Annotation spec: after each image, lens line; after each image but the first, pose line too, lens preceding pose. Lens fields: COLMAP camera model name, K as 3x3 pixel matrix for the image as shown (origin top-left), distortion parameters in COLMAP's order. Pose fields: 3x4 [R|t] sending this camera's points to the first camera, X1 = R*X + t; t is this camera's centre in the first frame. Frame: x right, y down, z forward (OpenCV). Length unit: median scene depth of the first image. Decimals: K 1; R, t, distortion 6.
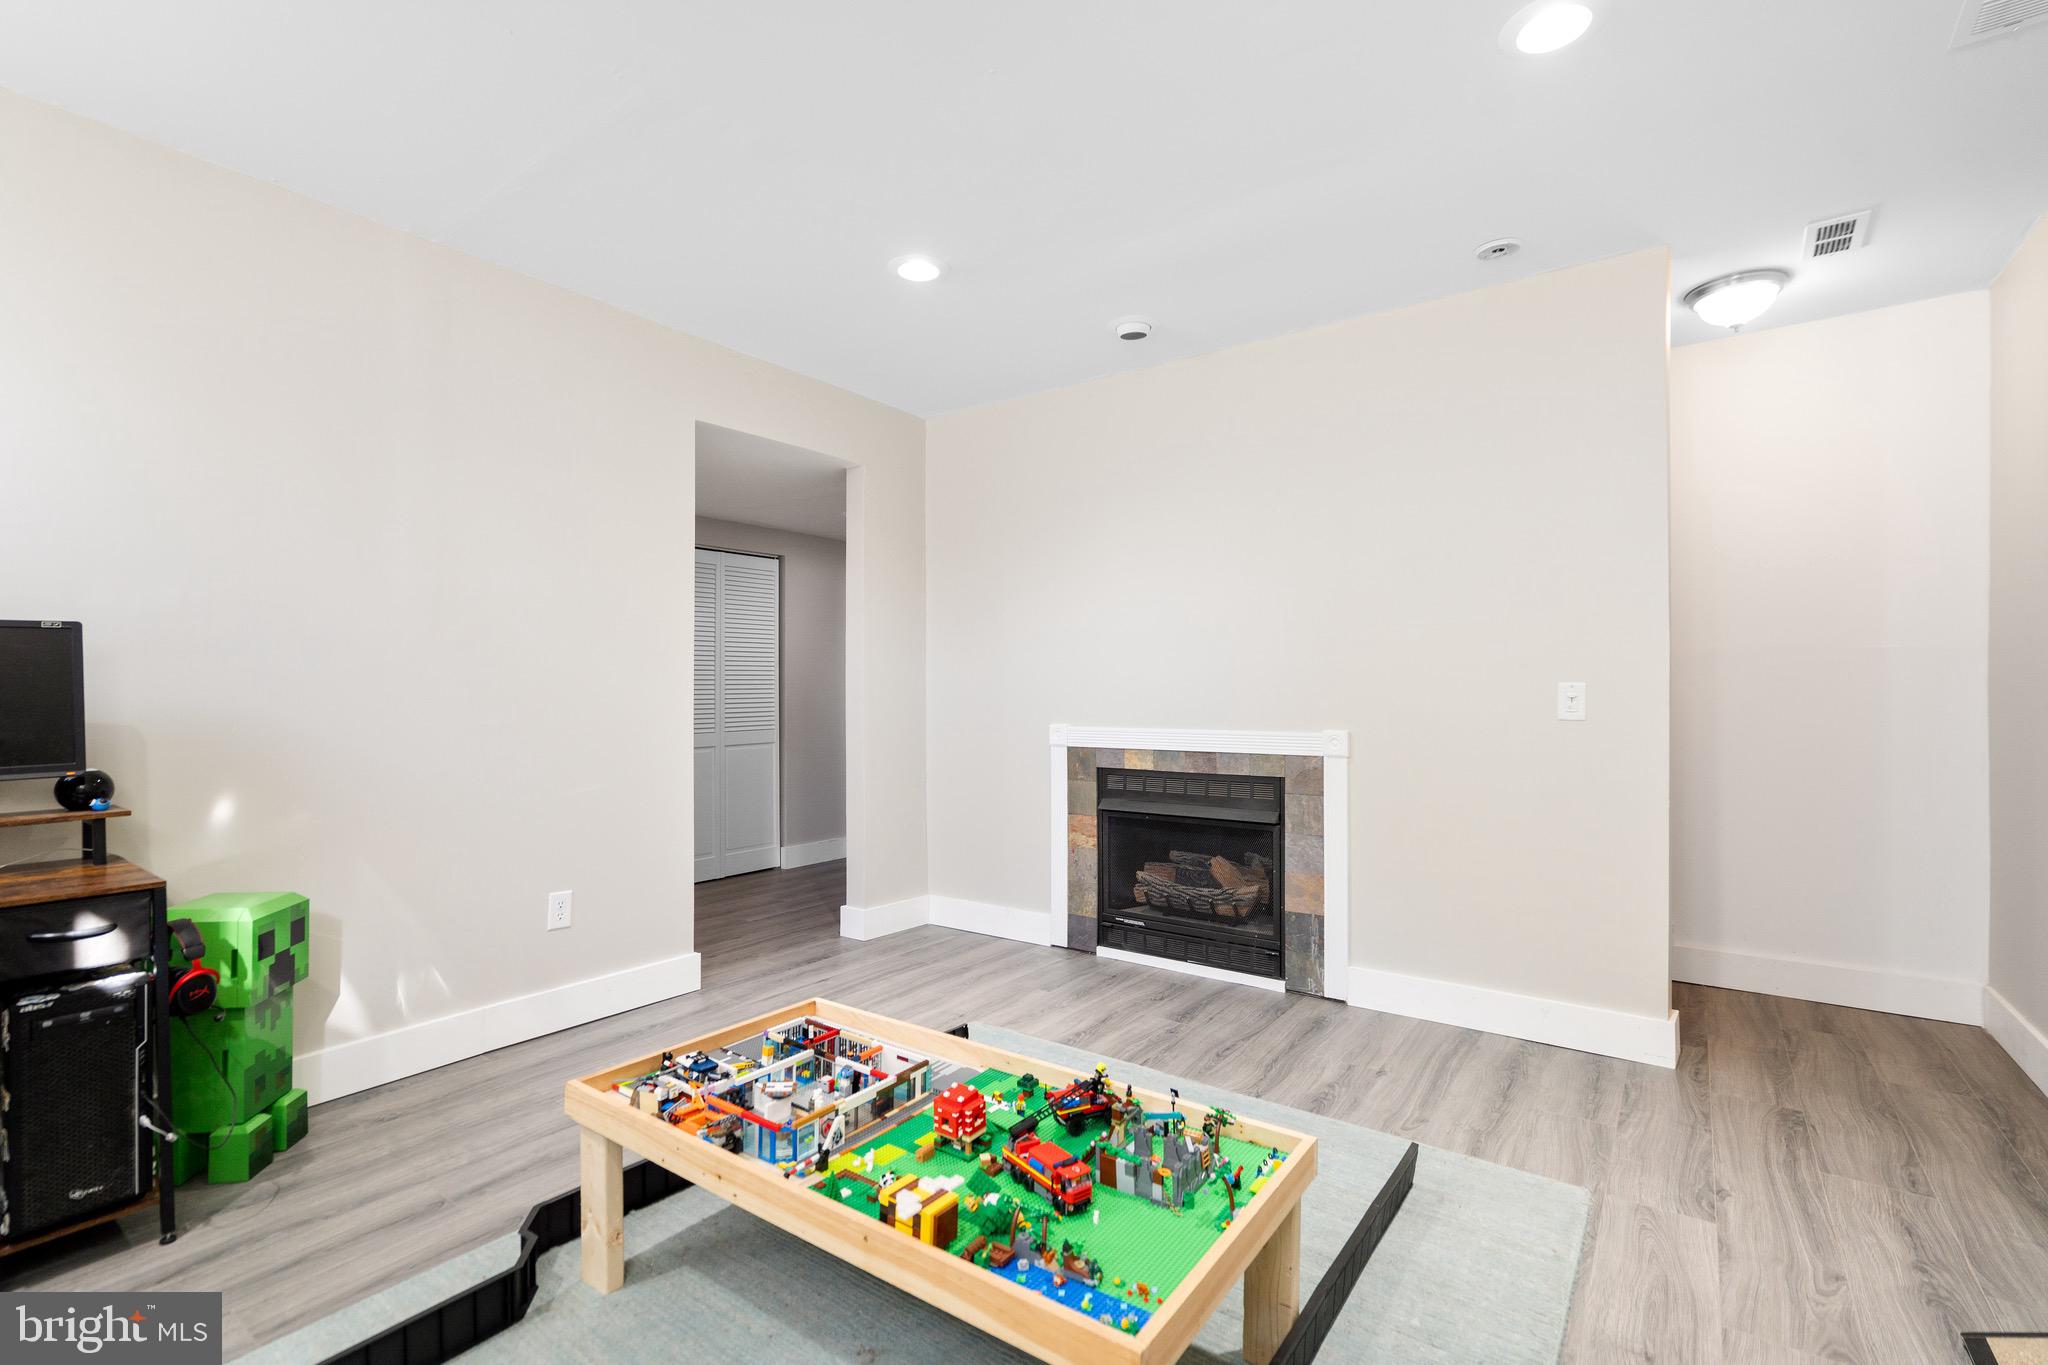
lens RADIAL K [[934.6, 0, 1020.2], [0, 934.6, 682.0], [0, 0, 1]] dist [-0.002667, -0.000120]
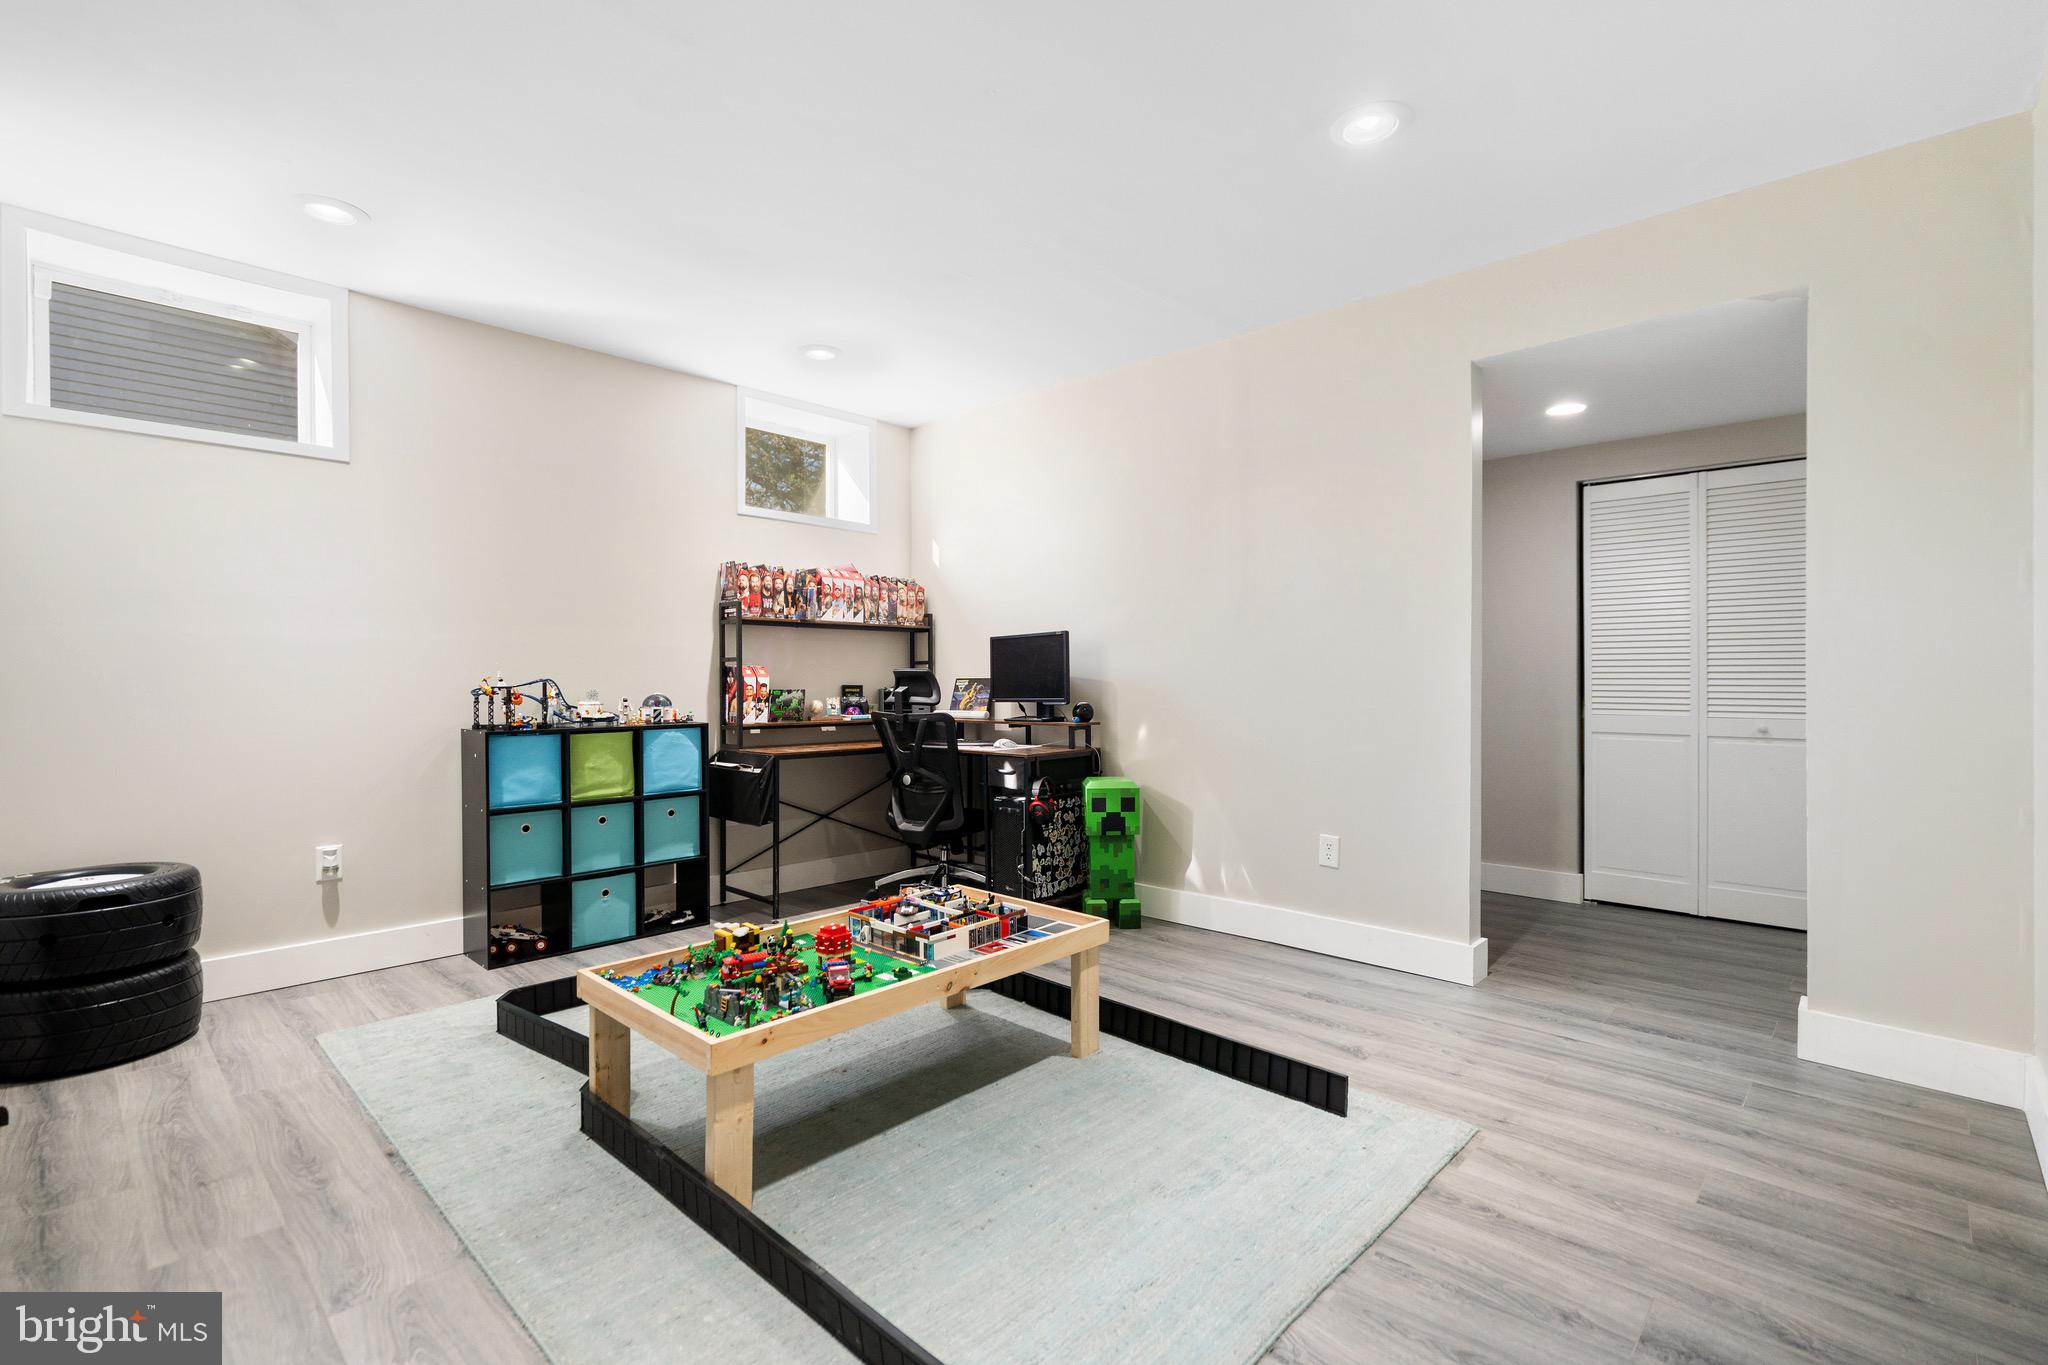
lens RADIAL K [[934.6, 0, 1021.7], [0, 934.6, 688.7], [0, 0, 1]] dist [-0.002667, -0.000120]
pose [[-0.140262, 0.009816, -0.990066, 0.665495], [0.009576, 0.999918, 0.008557, 0.027954], [0.990068, -0.008281, -0.140344, 0.746099]]
